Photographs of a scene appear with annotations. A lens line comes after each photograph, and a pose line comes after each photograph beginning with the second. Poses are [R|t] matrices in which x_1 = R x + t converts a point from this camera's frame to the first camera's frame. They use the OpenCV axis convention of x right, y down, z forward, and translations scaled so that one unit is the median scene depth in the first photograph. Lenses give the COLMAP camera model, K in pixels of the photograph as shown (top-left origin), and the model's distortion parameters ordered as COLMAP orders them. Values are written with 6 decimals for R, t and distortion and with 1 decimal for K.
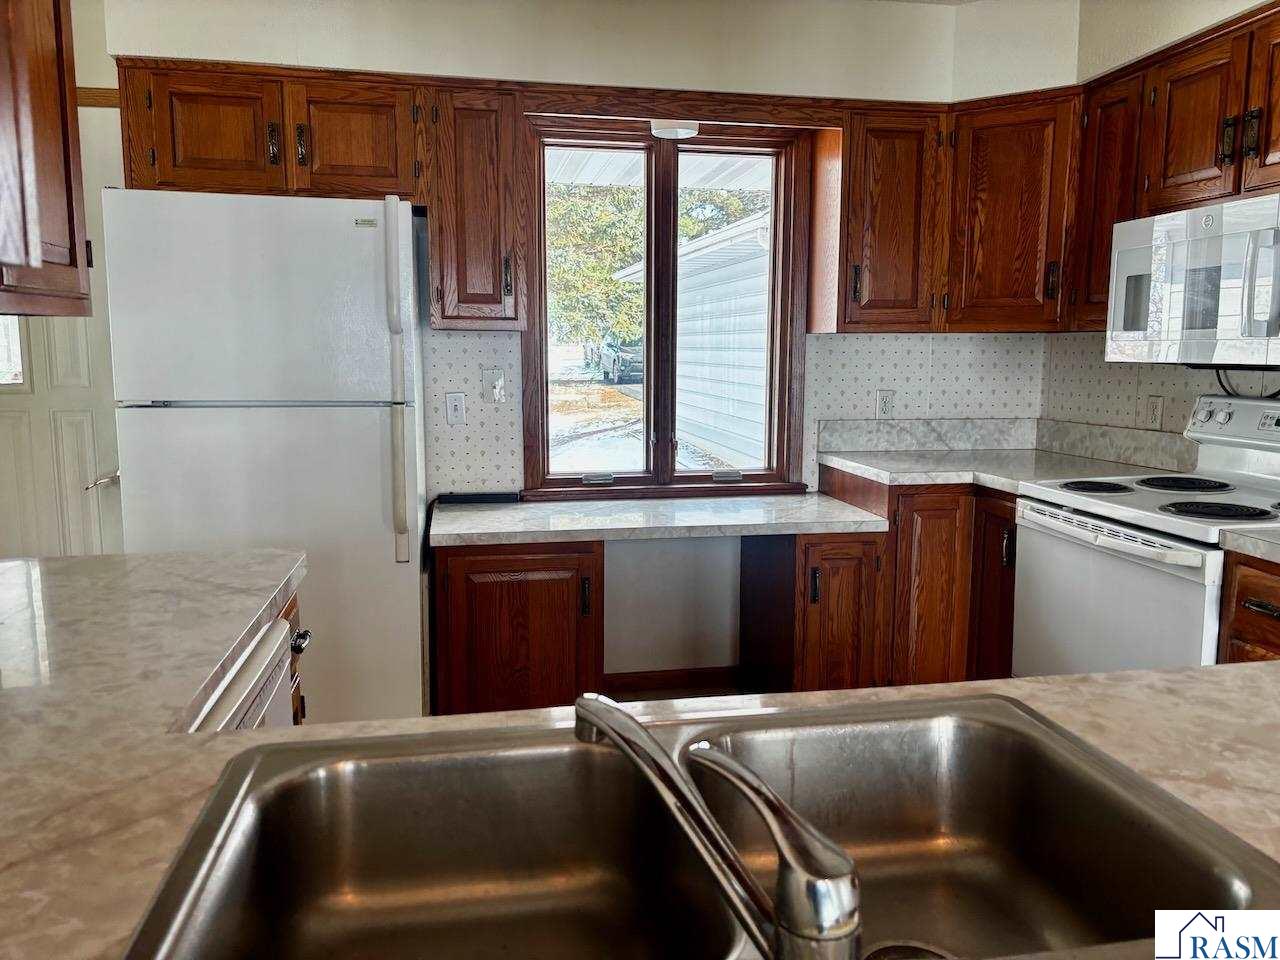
lens RADIAL K [[957.4, 0, 640.5], [0, 957.4, 477.5], [0, 0, 1]] dist [0.058097, -0.071198]
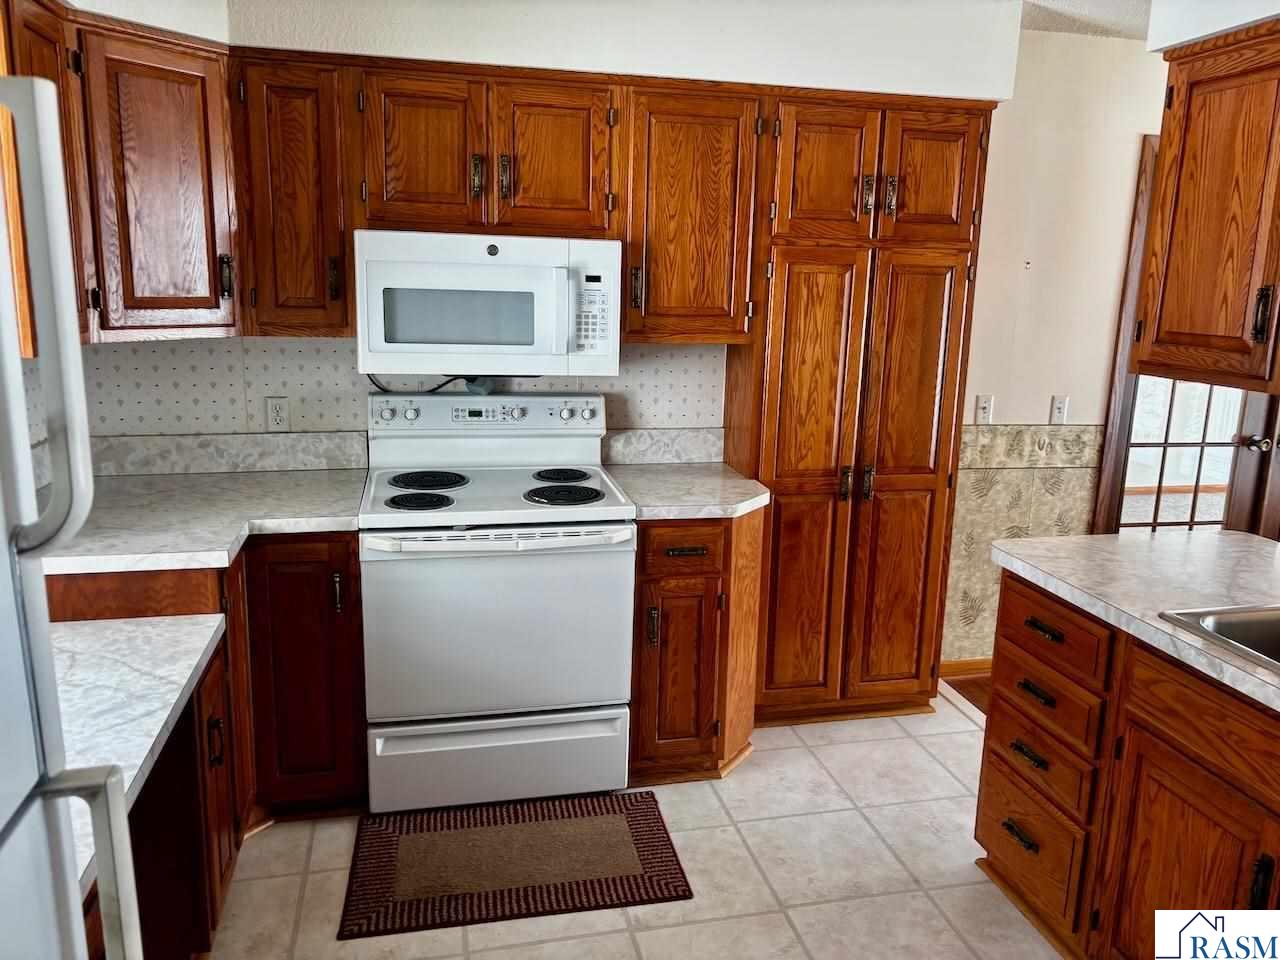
lens RADIAL K [[957.4, 0, 643.4], [0, 957.4, 466.3], [0, 0, 1]] dist [0.058097, -0.071198]
pose [[-0.054163, -0.202792, 0.977723, -0.490116], [0.106789, 0.972368, 0.207597, -0.198891], [-0.992805, 0.115655, -0.031011, 0.758408]]
